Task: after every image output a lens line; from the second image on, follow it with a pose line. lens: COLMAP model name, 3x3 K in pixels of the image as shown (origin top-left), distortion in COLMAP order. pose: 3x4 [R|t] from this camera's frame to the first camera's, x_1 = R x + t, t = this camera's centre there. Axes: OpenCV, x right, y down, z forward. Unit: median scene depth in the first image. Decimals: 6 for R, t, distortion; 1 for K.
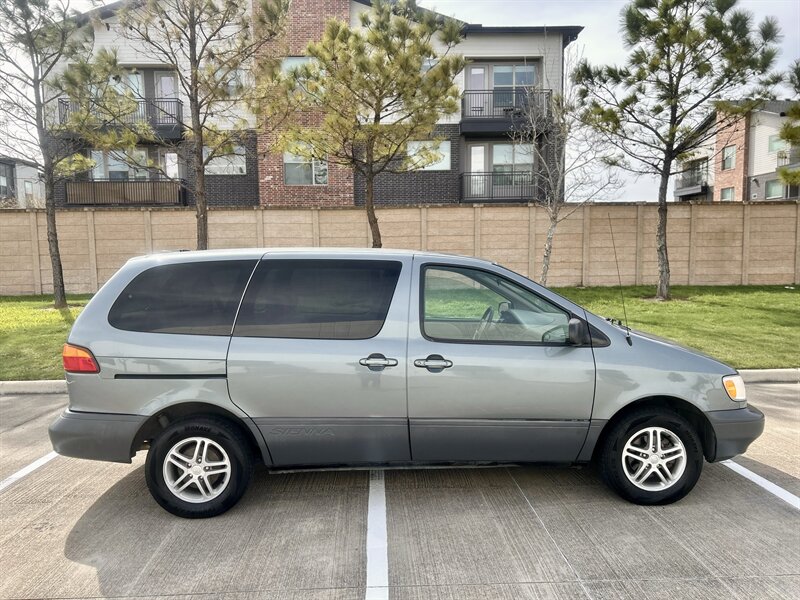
lens RADIAL K [[602.5, 0, 396.0], [0, 602.5, 302.9], [0, 0, 1]] dist [0.056375, -0.059685]
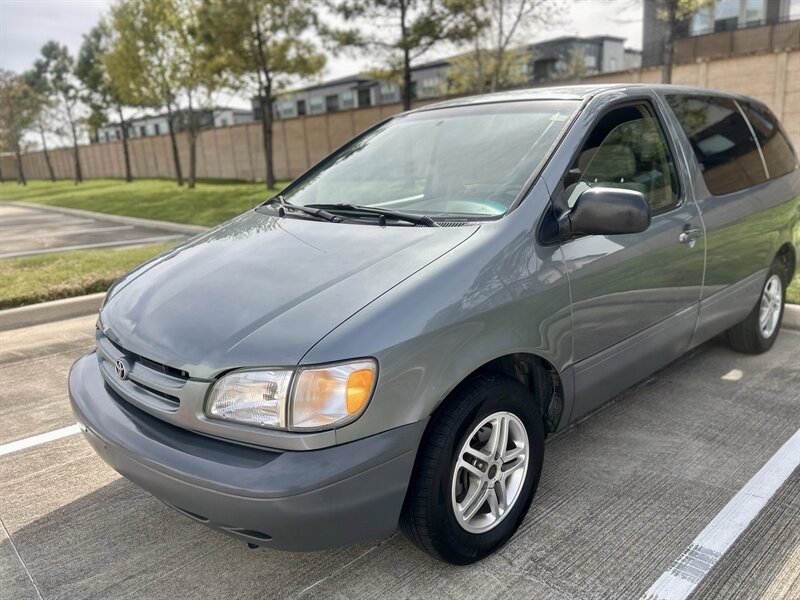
lens RADIAL K [[602.5, 0, 407.8], [0, 602.5, 300.8], [0, 0, 1]] dist [0.056375, -0.059685]
pose [[0.666732, 0.159905, -0.727942, -0.088141], [-0.020761, 0.980318, 0.196328, 0.003968], [0.745009, -0.115785, 0.656929, 0.103900]]
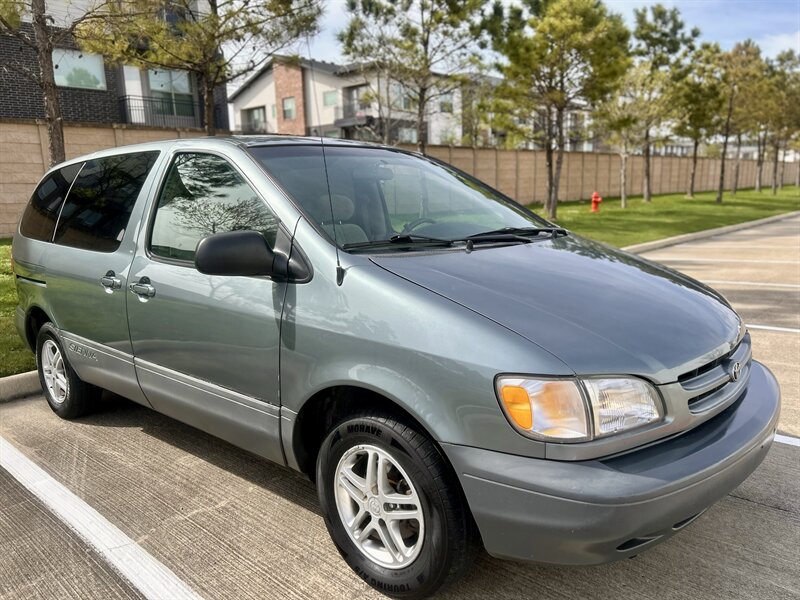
lens RADIAL K [[602.5, 0, 407.4], [0, 602.5, 309.1], [0, 0, 1]] dist [0.056375, -0.059685]
pose [[0.702194, -0.144703, 0.697126, -0.254969], [0.079491, 0.988941, 0.125207, 0.007413], [-0.707534, -0.032505, 0.705931, 0.101367]]
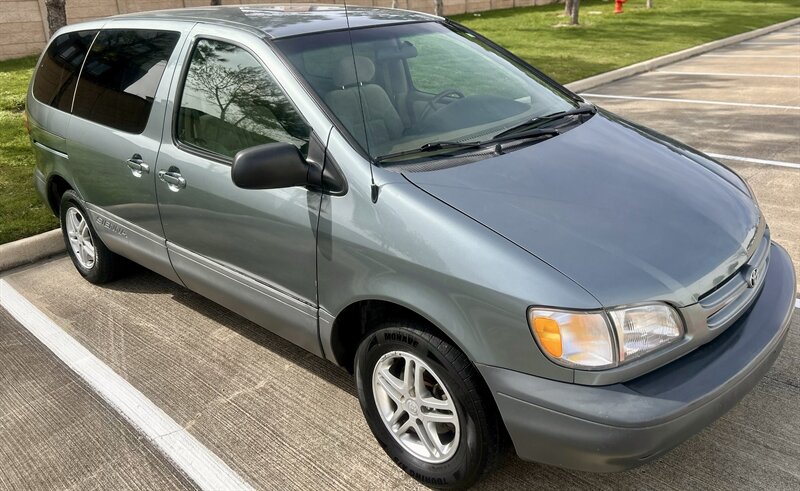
lens RADIAL K [[629.9, 0, 423.4], [0, 629.9, 172.8], [0, 0, 1]] dist [0.050711, -0.050339]
pose [[0.695427, -0.226259, 0.682047, -0.258478], [0.094496, 0.969689, 0.225331, -0.009432], [-0.712357, -0.092250, 0.695728, 0.099684]]
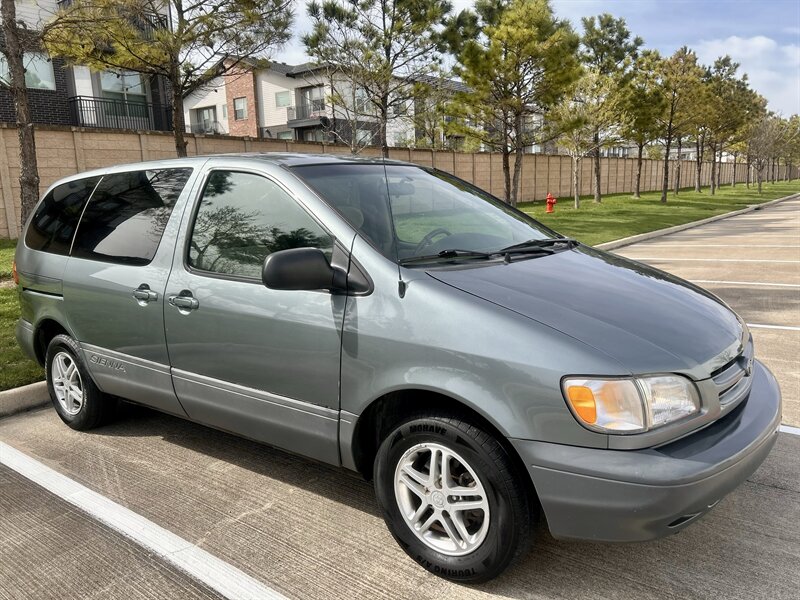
lens RADIAL K [[602.5, 0, 408.5], [0, 602.5, 300.4], [0, 0, 1]] dist [0.056375, -0.059685]
pose [[0.641753, -0.147631, 0.752568, -0.270573], [0.088466, 0.988997, 0.118571, 0.003627], [-0.761792, -0.009517, 0.647752, 0.106903]]
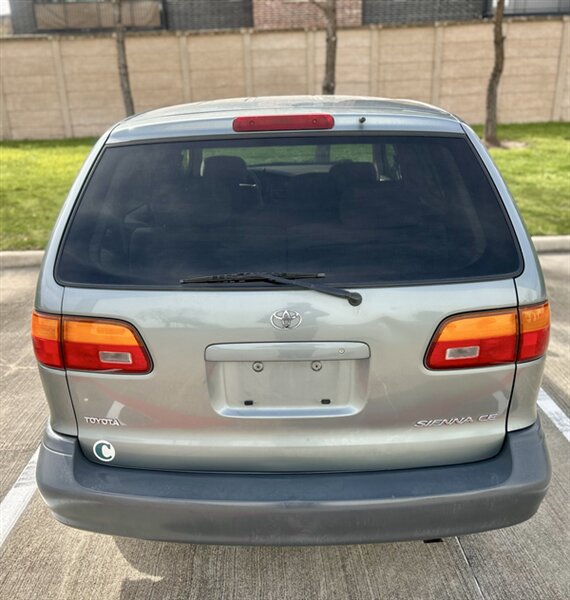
lens RADIAL K [[608.1, 0, 271.1], [0, 608.1, 293.0], [0, 0, 1]] dist [0.023843, 0.000000]
pose [[0.999409, -0.008536, -0.033308, -0.174092], [0.016521, 0.968761, 0.247444, -0.006335], [0.030155, -0.247848, 0.968329, 0.045838]]
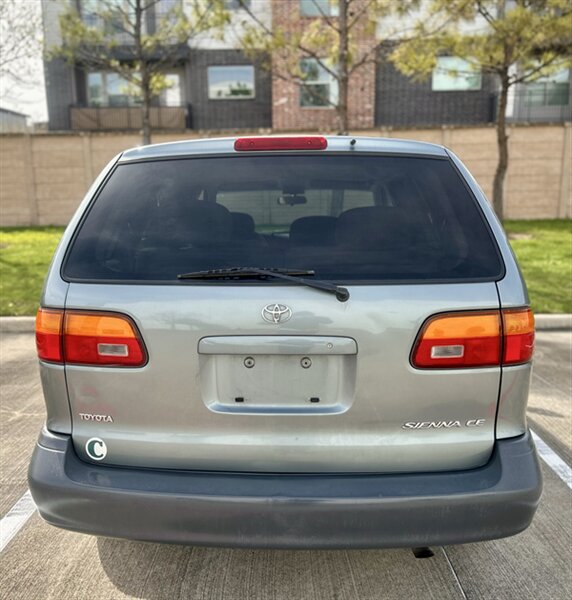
lens RADIAL K [[606.5, 0, 271.1], [0, 606.5, 297.4], [0, 0, 1]] dist [0.023426, 0.000000]
pose [[0.998319, 0.009257, -0.057222, -0.171228], [-0.003716, 0.995355, 0.096198, 0.005009], [0.057847, -0.095823, 0.993716, 0.040522]]
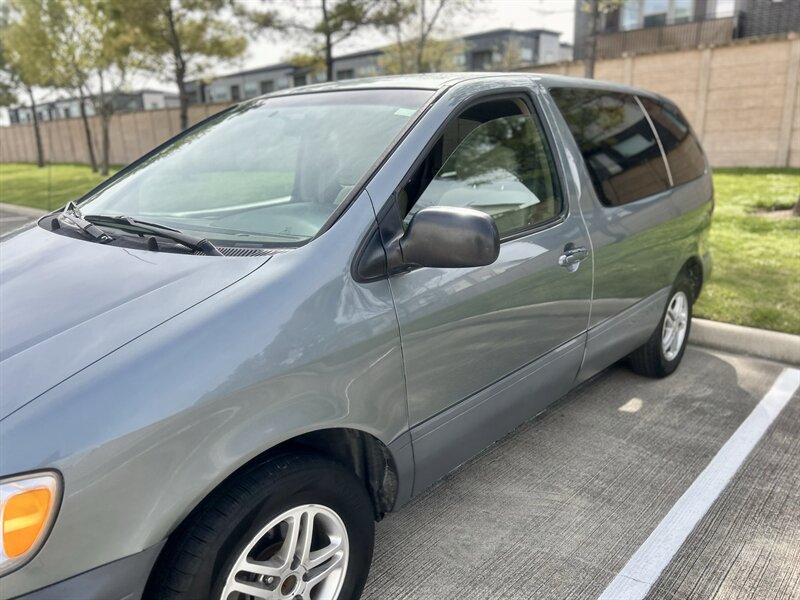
lens RADIAL K [[602.5, 0, 392.3], [0, 602.5, 304.6], [0, 0, 1]] dist [0.056375, -0.059685]
pose [[0.717155, 0.176294, -0.674247, -0.092378], [-0.037020, 0.975746, 0.215751, 0.001076], [0.695929, -0.129767, 0.706288, 0.131000]]
